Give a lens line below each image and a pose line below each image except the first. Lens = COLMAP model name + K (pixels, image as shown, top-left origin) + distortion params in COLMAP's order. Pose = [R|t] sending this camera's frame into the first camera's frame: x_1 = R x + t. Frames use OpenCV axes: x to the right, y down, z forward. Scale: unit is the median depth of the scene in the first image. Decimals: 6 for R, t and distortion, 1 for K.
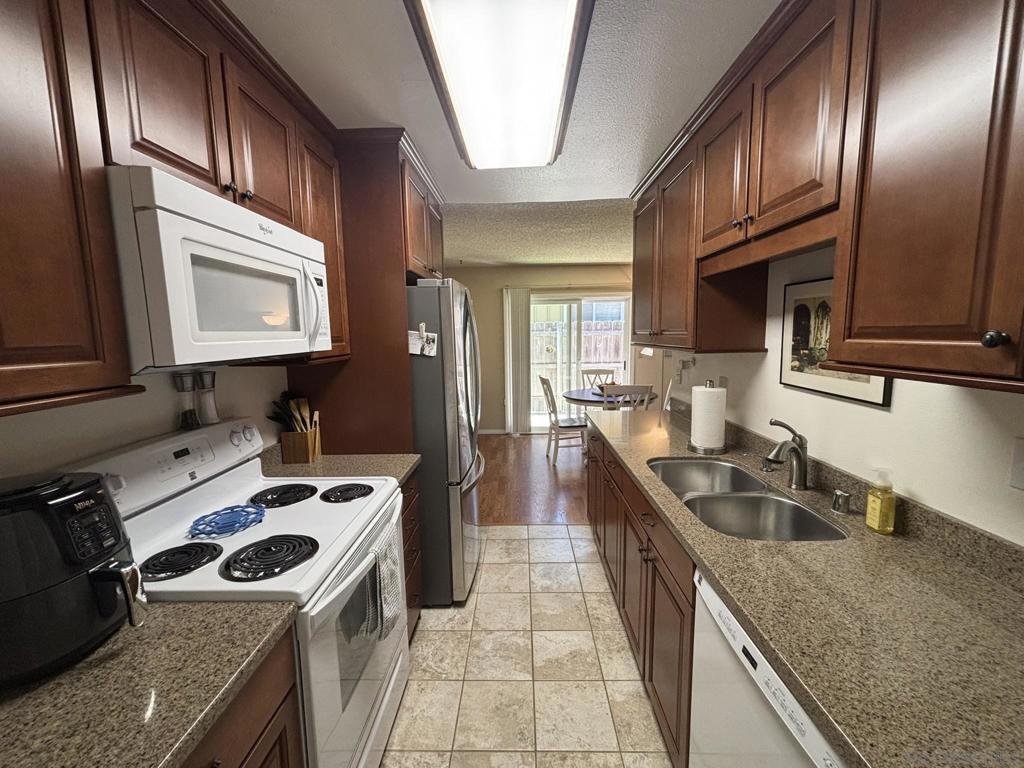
lens RADIAL K [[406.1, 0, 510.3], [0, 406.1, 380.4], [0, 0, 1]] dist [0.000915, 0.000003]
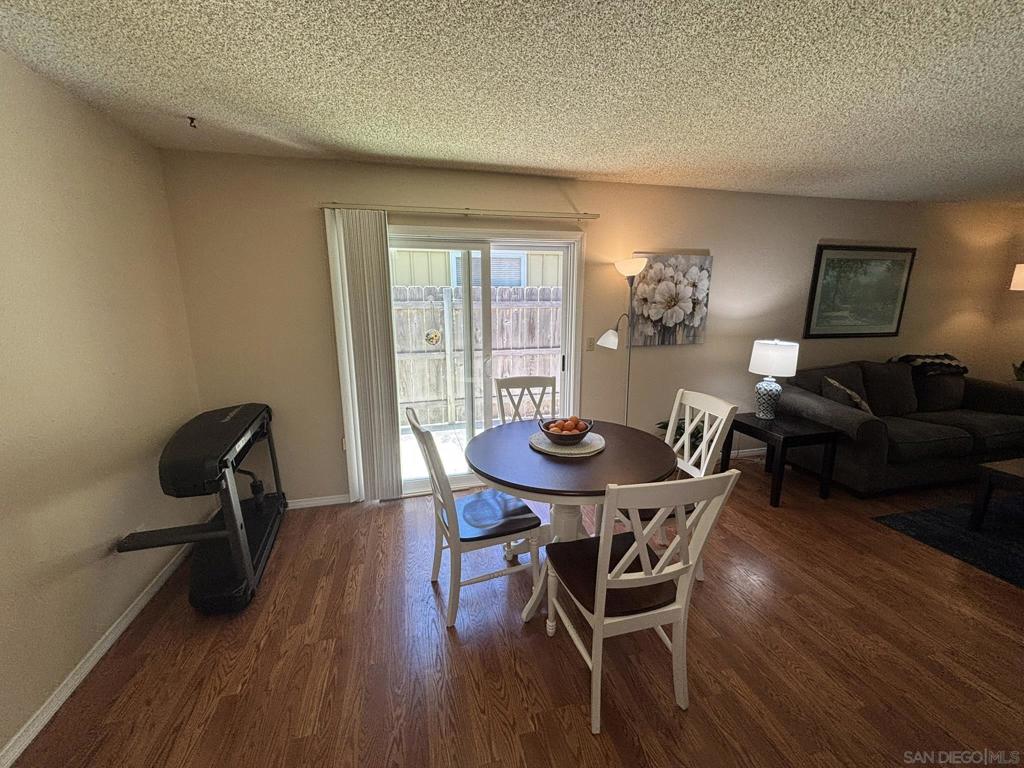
lens RADIAL K [[406.1, 0, 510.3], [0, 406.1, 380.4], [0, 0, 1]] dist [0.000915, 0.000003]
pose [[0.961485, -0.042220, 0.271596, 0.050318], [0.021300, 0.996606, 0.079517, -0.061589], [-0.274031, -0.070669, 0.959121, 0.474579]]
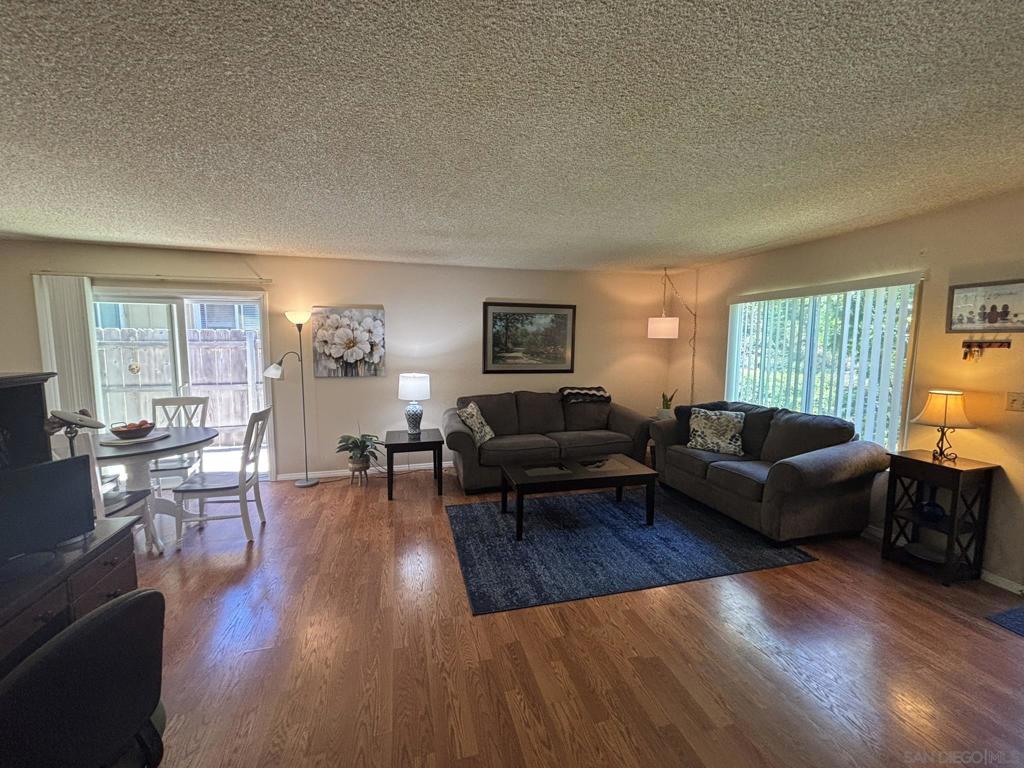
lens RADIAL K [[406.1, 0, 510.3], [0, 406.1, 380.4], [0, 0, 1]] dist [0.000915, 0.000003]
pose [[0.955847, -0.004925, 0.293823, 0.506090], [0.013018, 0.999588, -0.025593, -0.029461], [-0.293575, 0.028288, 0.955517, 0.156164]]
